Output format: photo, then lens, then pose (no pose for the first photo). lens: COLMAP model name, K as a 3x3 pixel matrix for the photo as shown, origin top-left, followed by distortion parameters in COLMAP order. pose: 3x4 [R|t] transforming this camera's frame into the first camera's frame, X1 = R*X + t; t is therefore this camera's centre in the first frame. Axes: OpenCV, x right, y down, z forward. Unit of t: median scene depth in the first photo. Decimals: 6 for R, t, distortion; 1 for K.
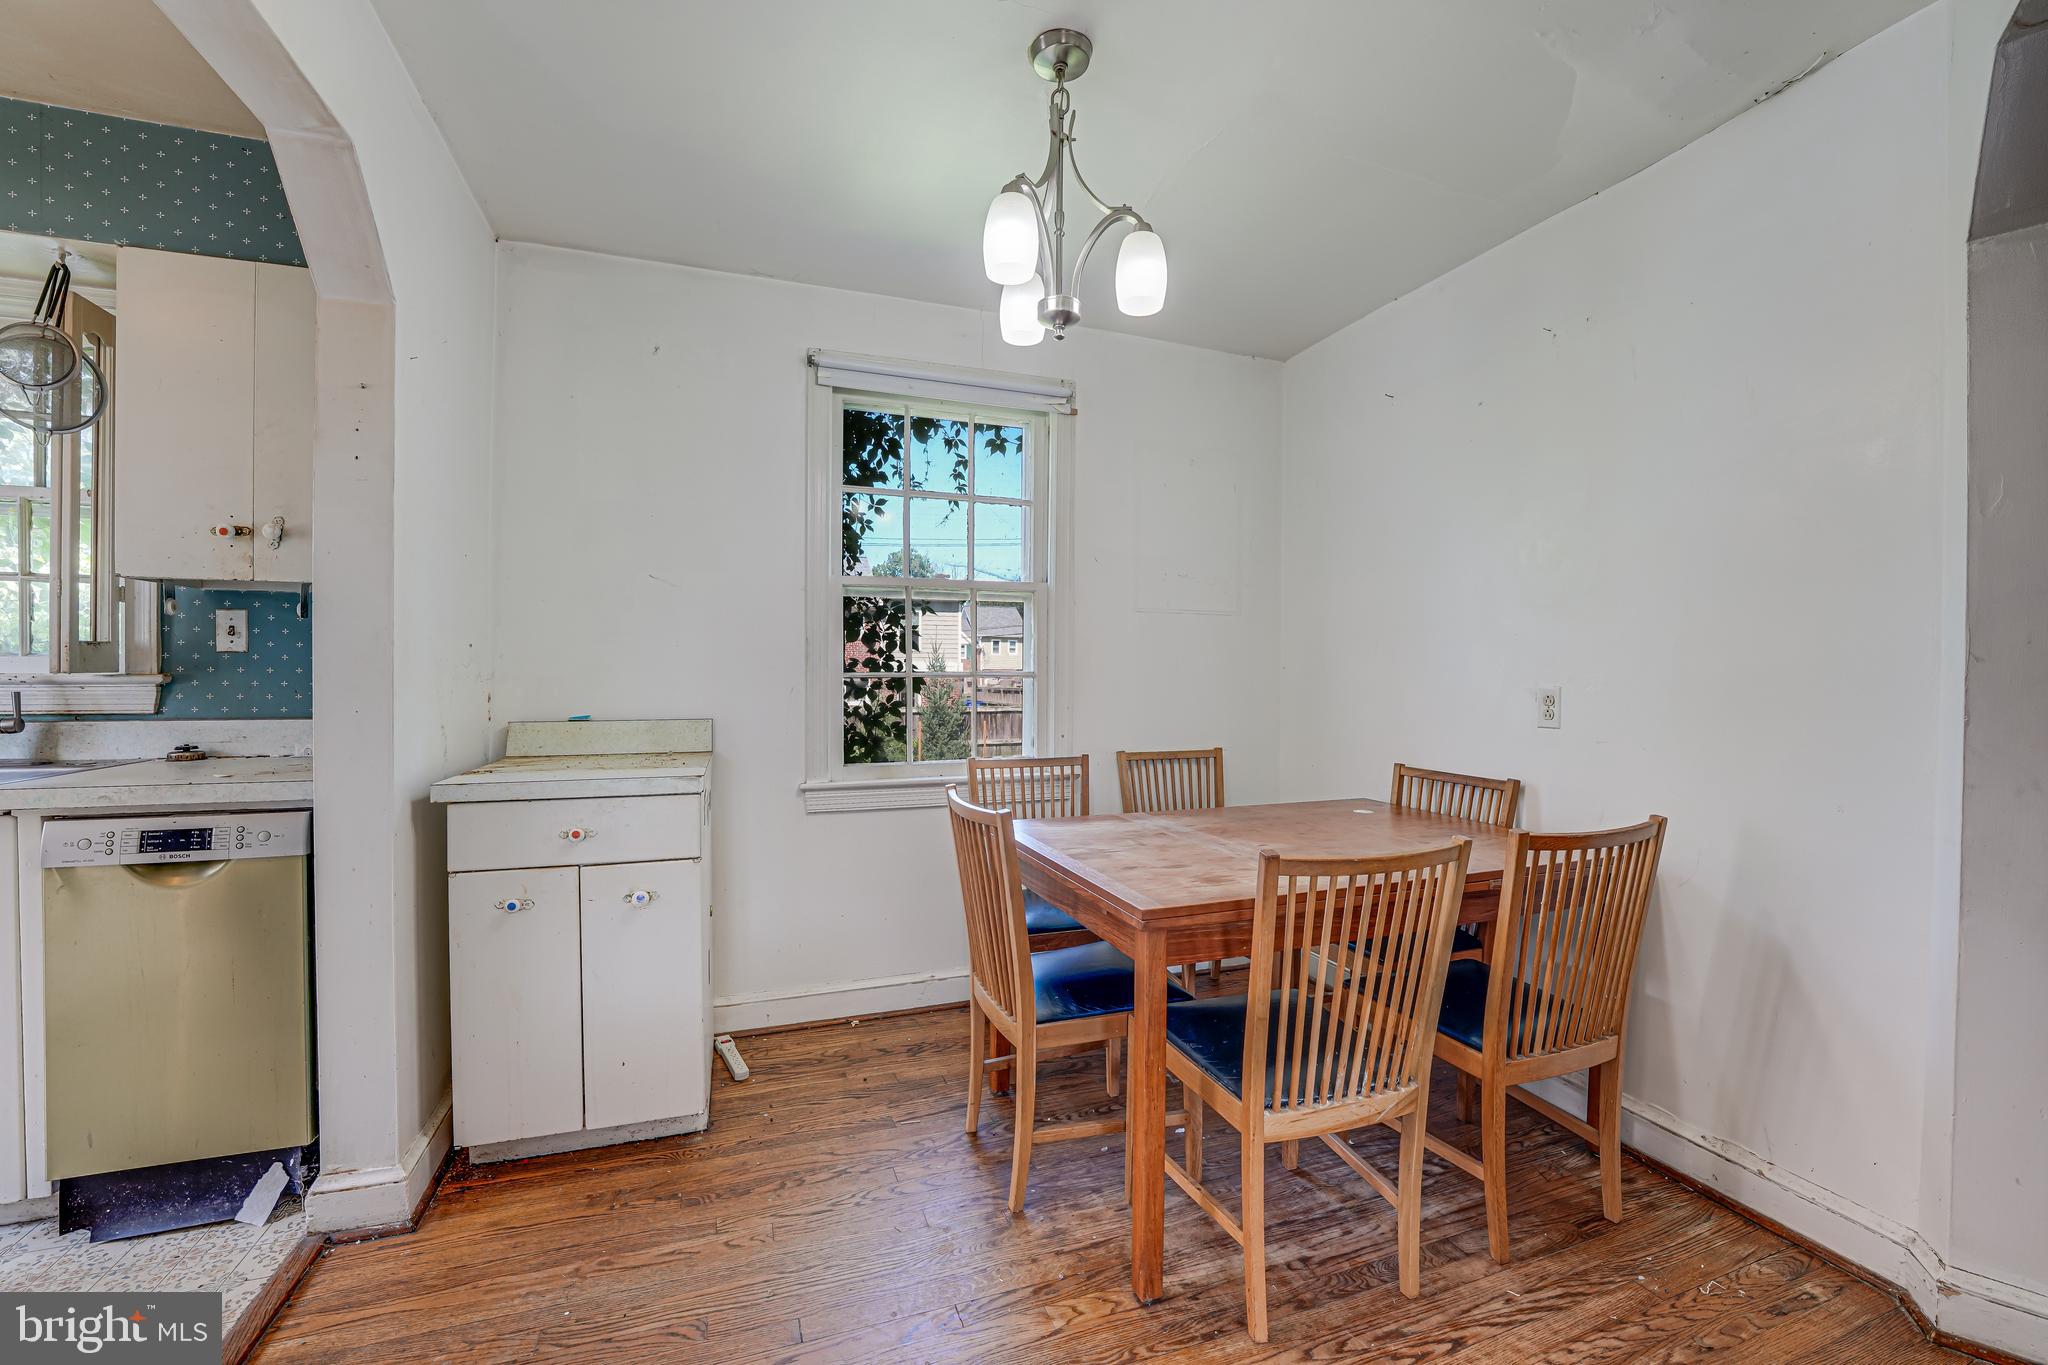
lens RADIAL K [[833.9, 0, 1027.3], [0, 833.9, 680.9], [0, 0, 1]] dist [-0.000975, 0.000063]
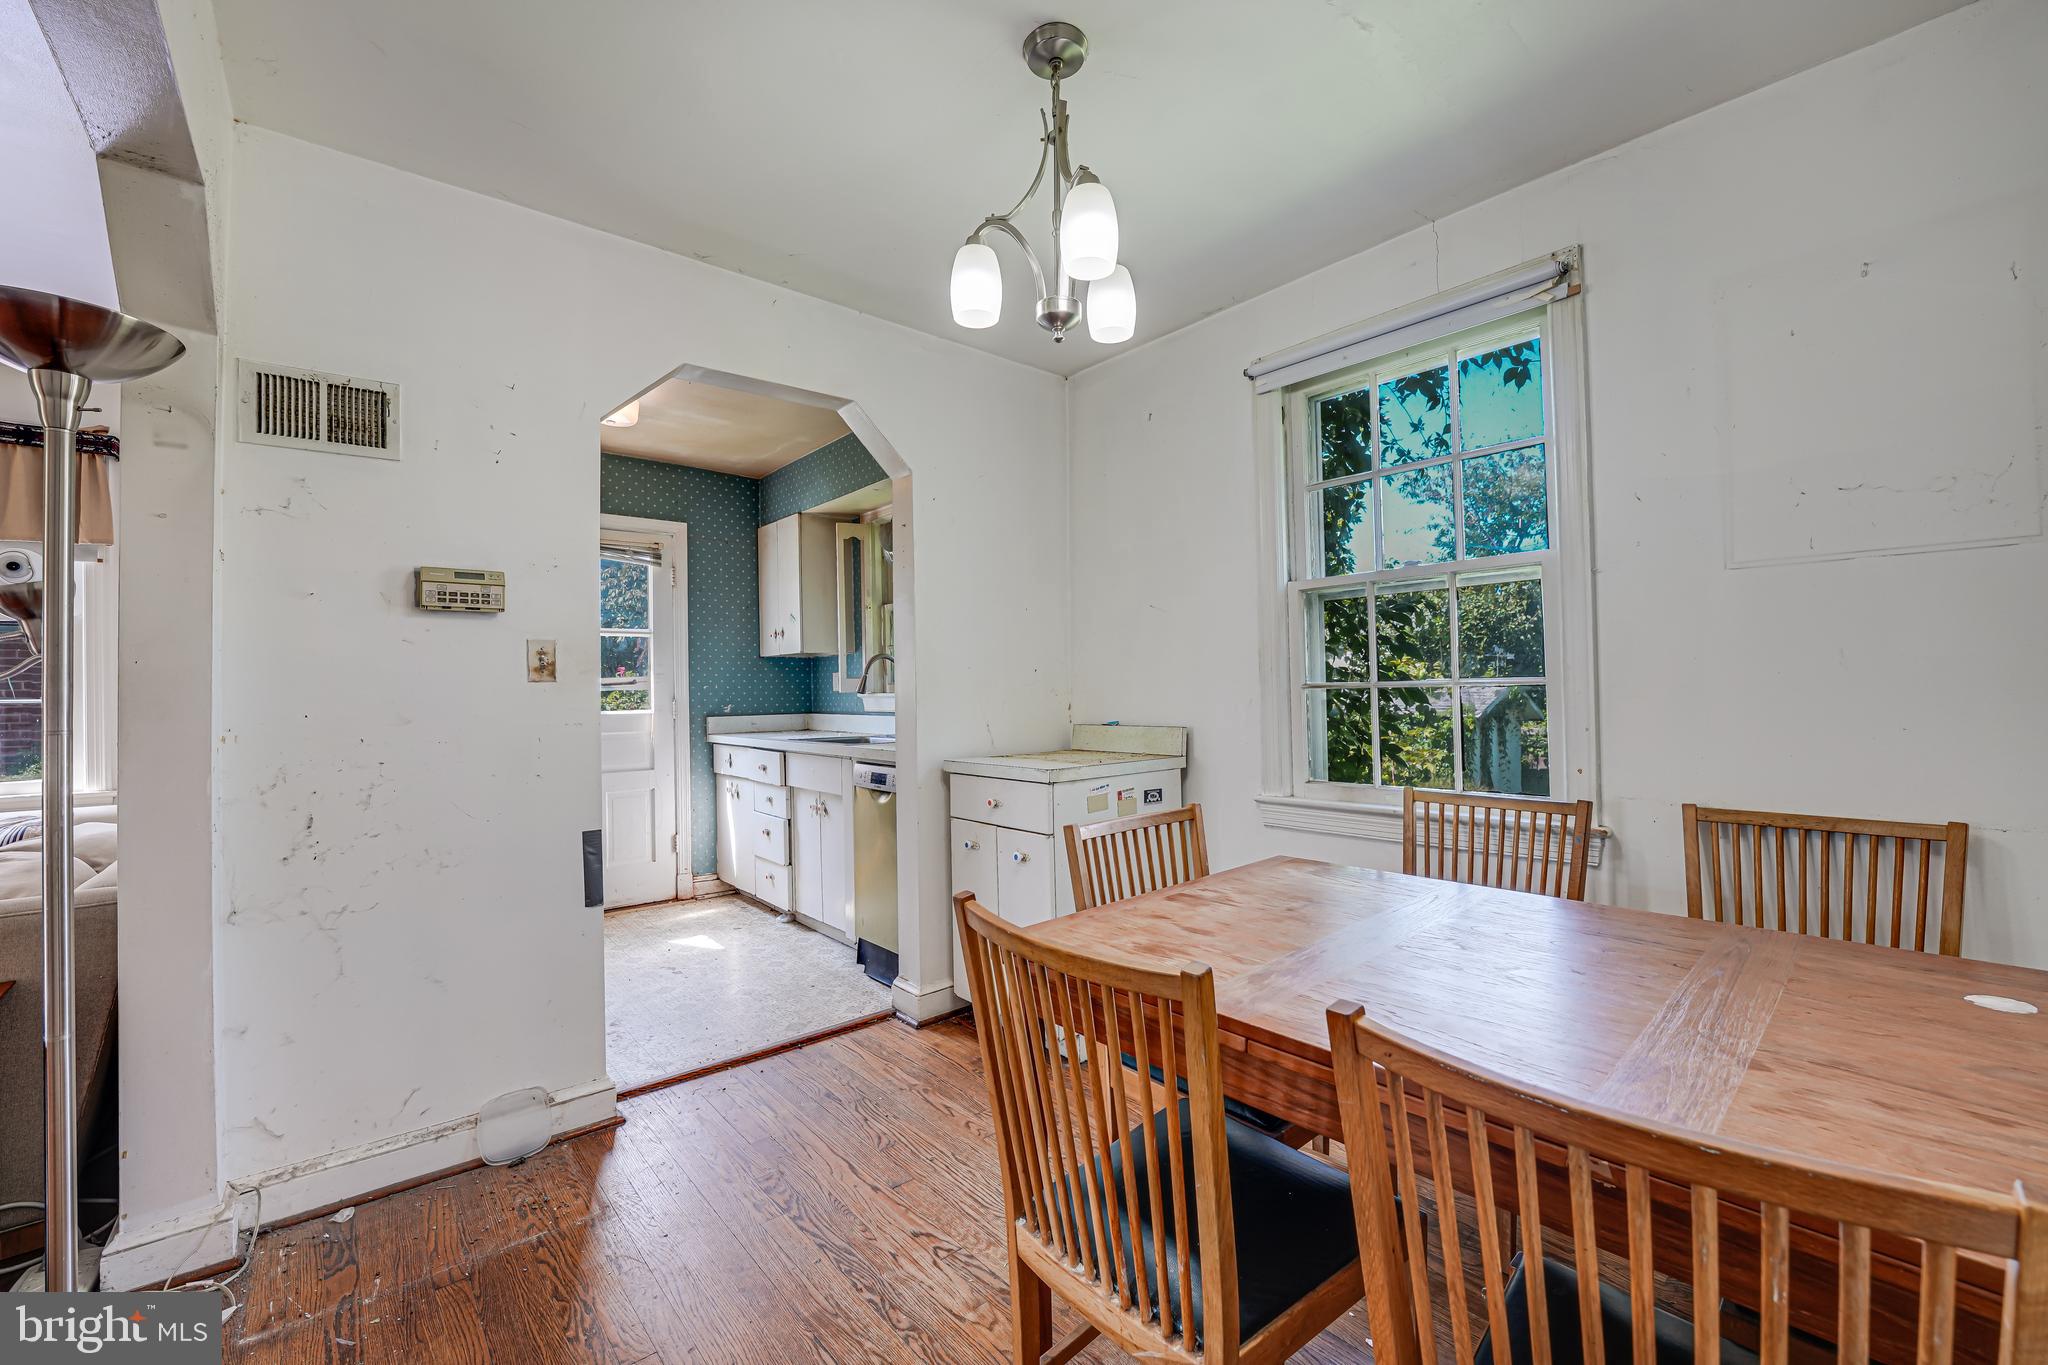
lens RADIAL K [[833.9, 0, 1028.1], [0, 833.9, 681.1], [0, 0, 1]] dist [-0.000975, 0.000063]
pose [[0.376960, -0.019009, -0.926035, 0.555834], [0.011122, 0.999810, -0.015996, -0.000553], [0.926163, -0.004270, 0.377100, 0.363370]]
